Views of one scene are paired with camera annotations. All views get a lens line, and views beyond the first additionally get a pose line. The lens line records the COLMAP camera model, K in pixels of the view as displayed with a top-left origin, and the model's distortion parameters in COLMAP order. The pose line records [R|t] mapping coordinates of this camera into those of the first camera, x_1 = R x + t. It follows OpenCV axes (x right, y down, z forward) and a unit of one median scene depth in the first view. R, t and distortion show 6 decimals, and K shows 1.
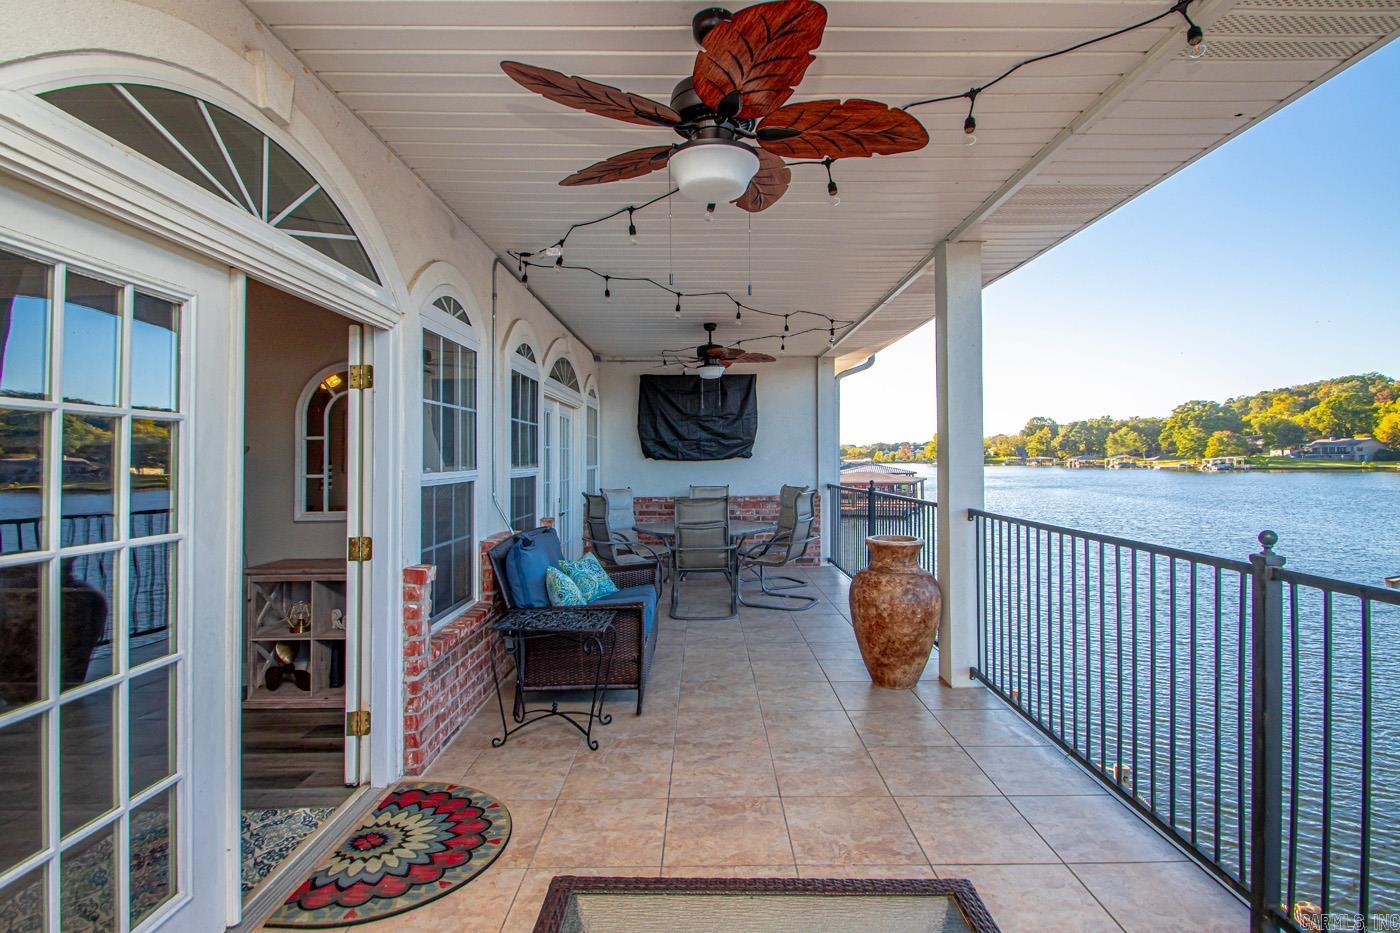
lens RADIAL K [[661.9, 0, 653.0], [0, 661.9, 449.1], [0, 0, 1]] dist [0.004124, -0.008843]
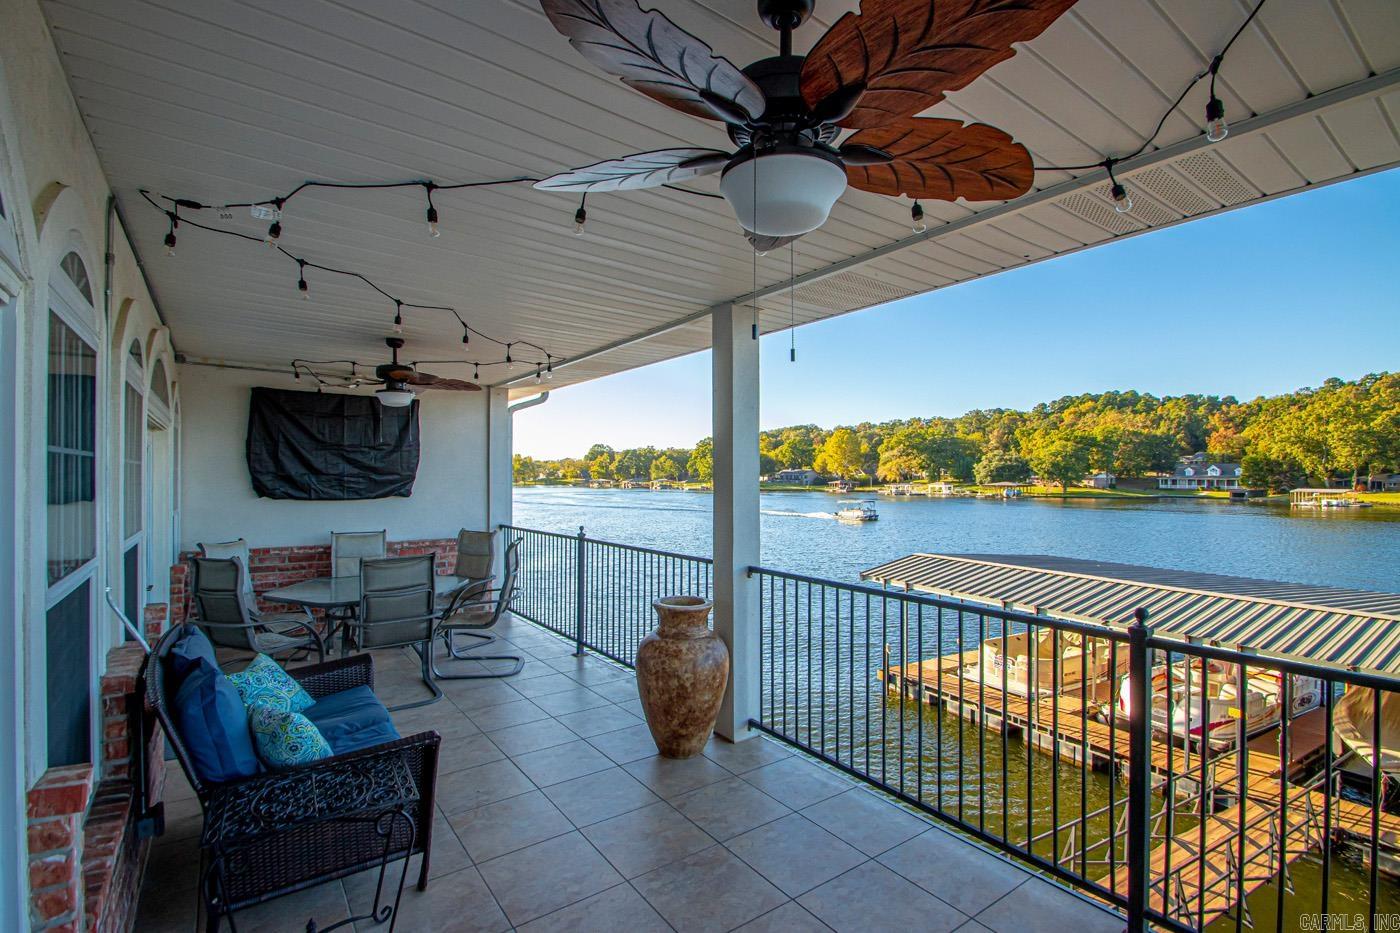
lens RADIAL K [[661.9, 0, 688.0], [0, 661.9, 476.5], [0, 0, 1]] dist [0.004124, -0.008843]
pose [[0.786720, 0.008503, 0.617252, -0.099478], [-0.014743, 0.999879, 0.005017, -0.022600], [-0.617134, -0.013047, 0.786750, 0.104590]]
